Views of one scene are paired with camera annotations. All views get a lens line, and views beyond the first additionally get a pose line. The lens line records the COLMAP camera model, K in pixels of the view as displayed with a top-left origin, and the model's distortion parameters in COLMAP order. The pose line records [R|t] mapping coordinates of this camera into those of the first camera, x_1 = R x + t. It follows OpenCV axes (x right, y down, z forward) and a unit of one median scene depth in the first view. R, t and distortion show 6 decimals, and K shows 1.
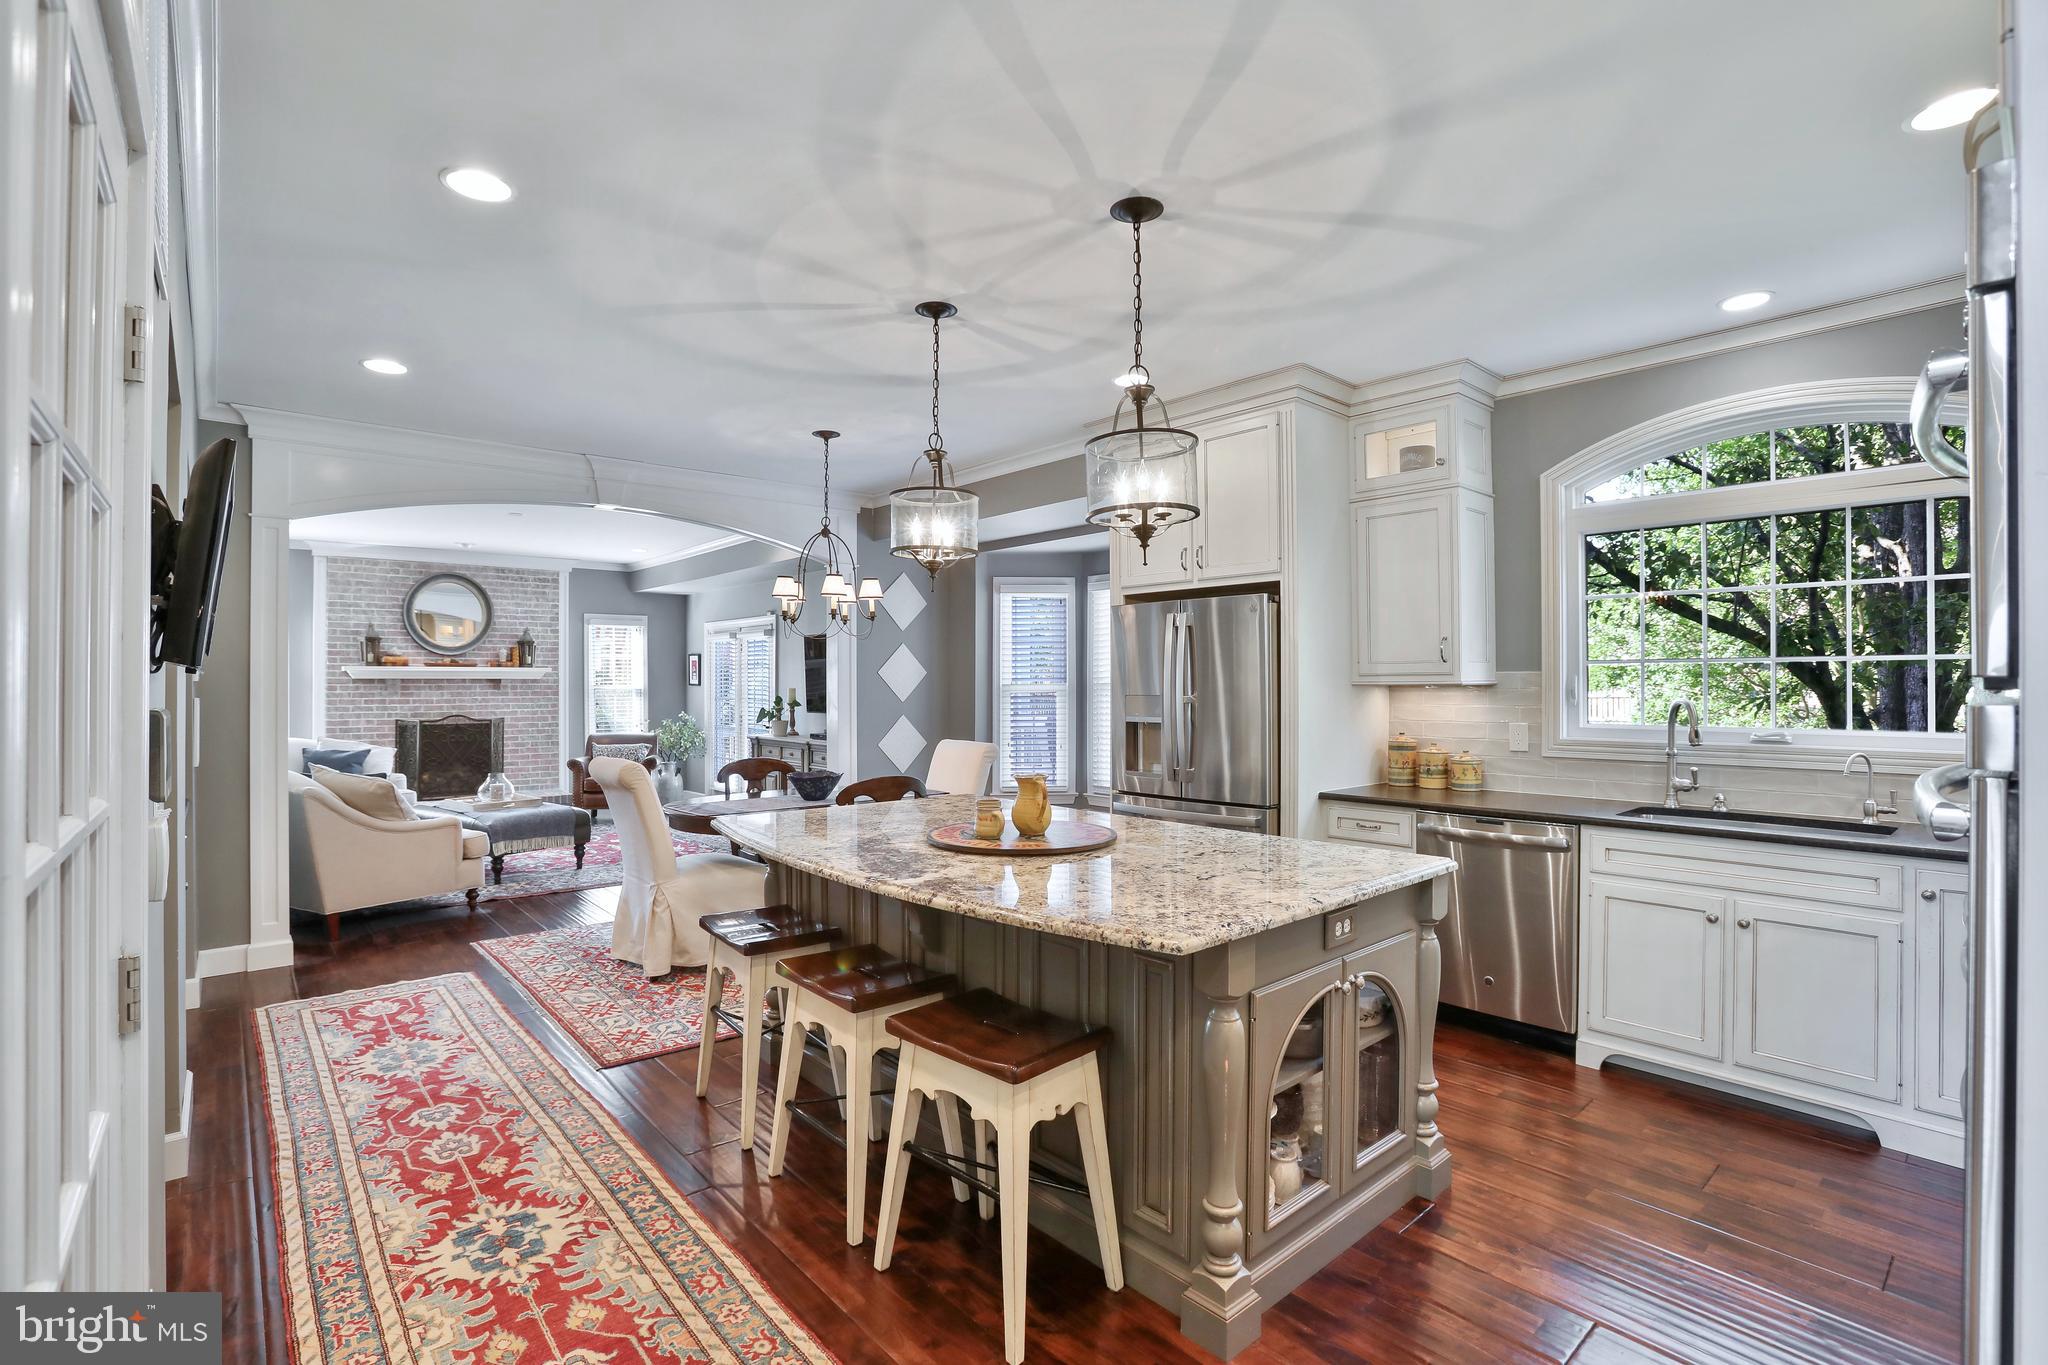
lens RADIAL K [[937.9, 0, 994.4], [0, 937.9, 676.3], [0, 0, 1]] dist [-0.065009, 0.022289]
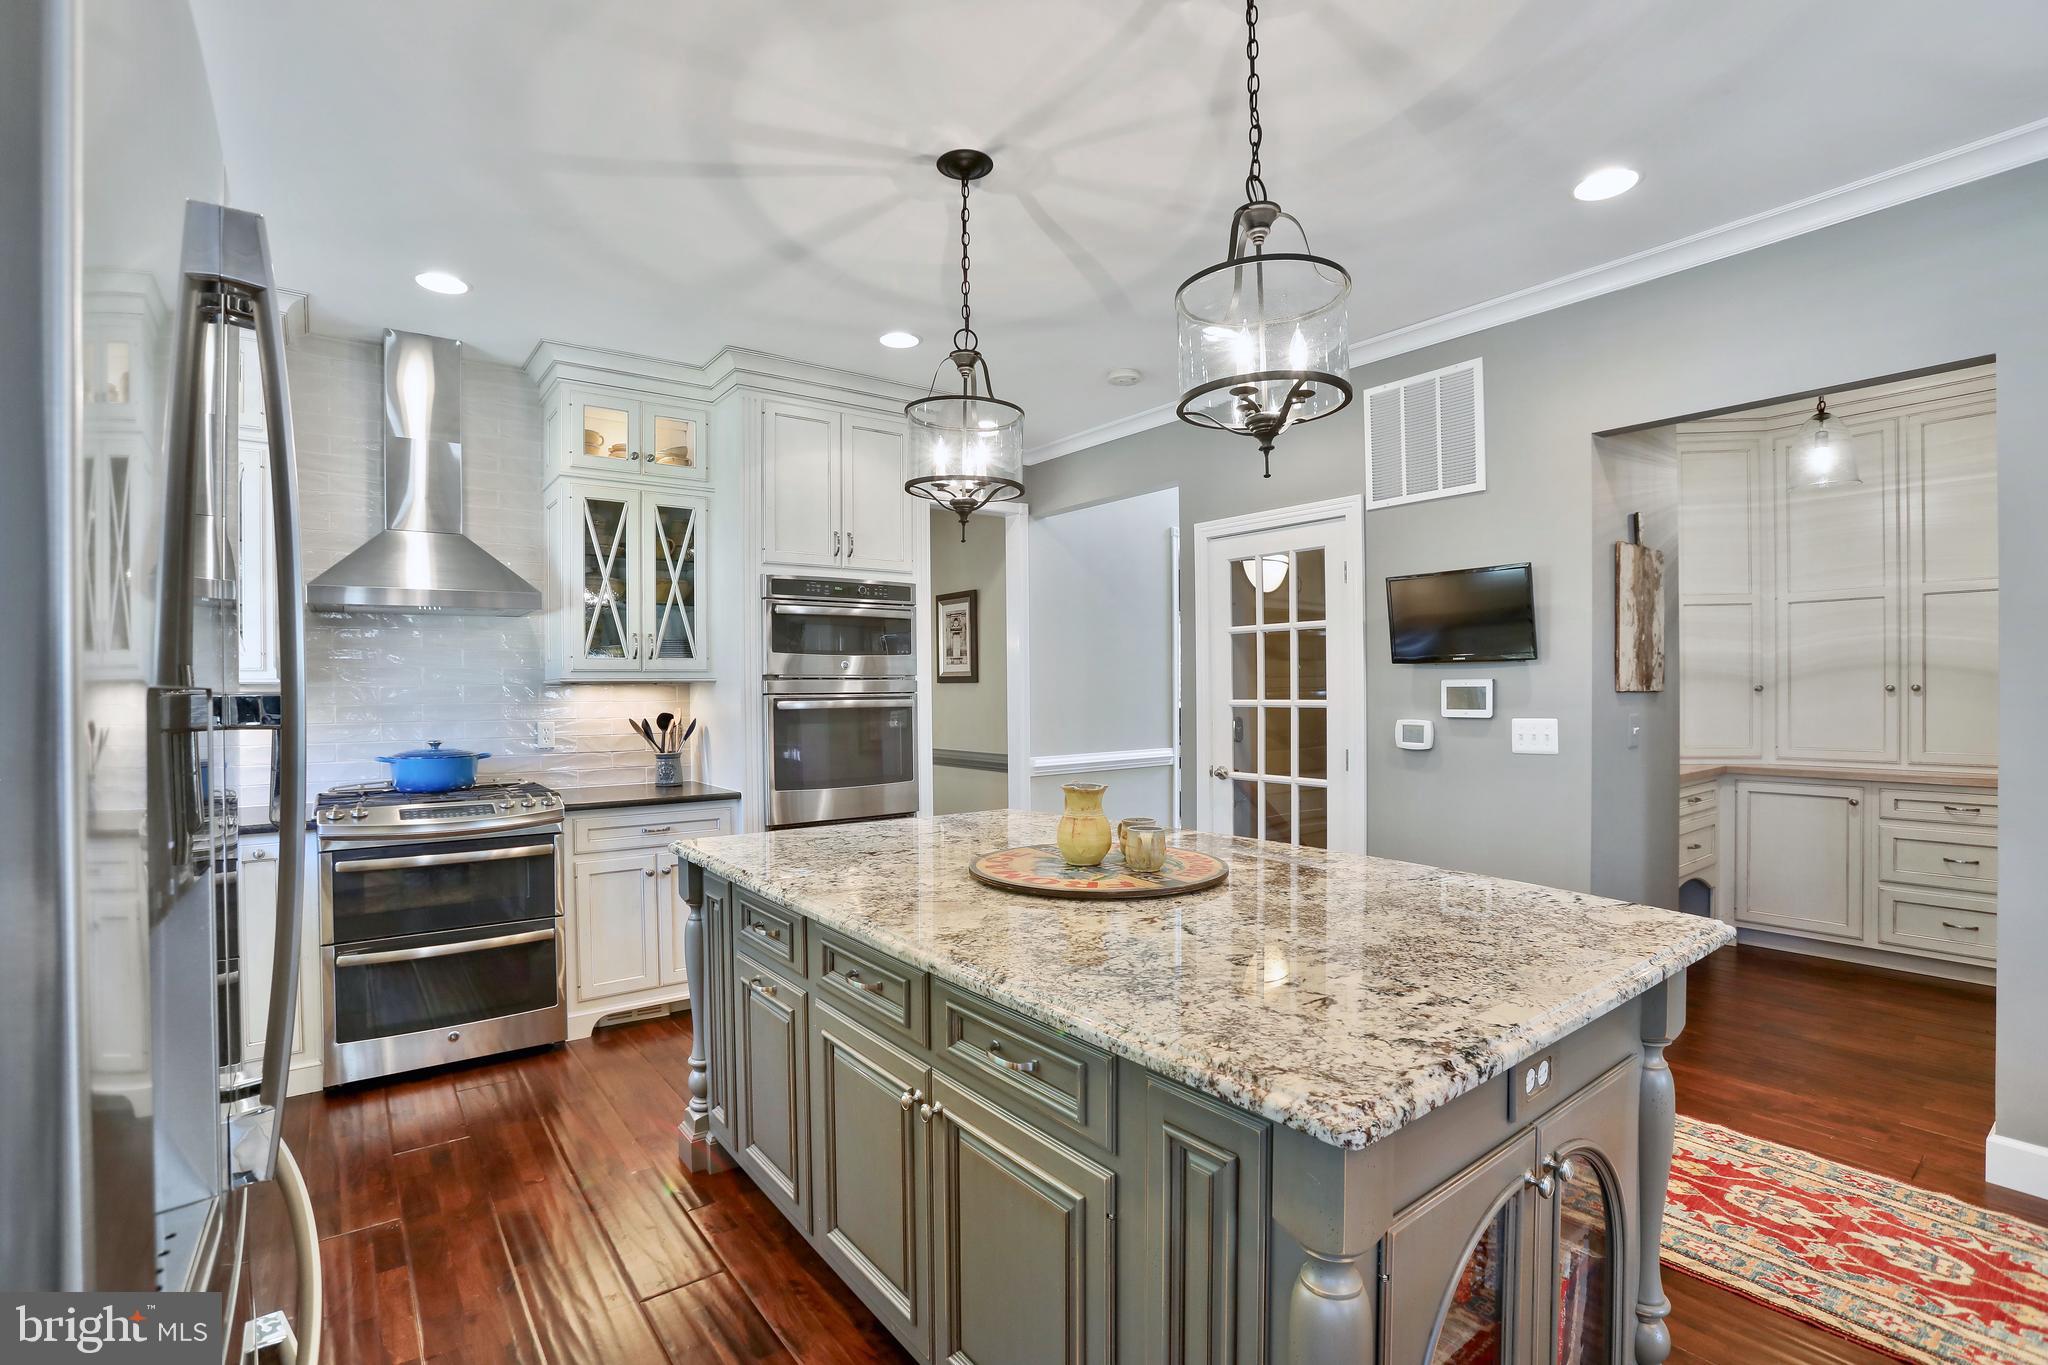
lens RADIAL K [[937.9, 0, 995.4], [0, 937.9, 697.7], [0, 0, 1]] dist [-0.065009, 0.022289]
pose [[-0.998275, 0.010007, 0.057857, 0.049122], [0.010139, 0.999947, 0.001996, 0.024424], [-0.057834, 0.002579, -0.998323, 1.270931]]
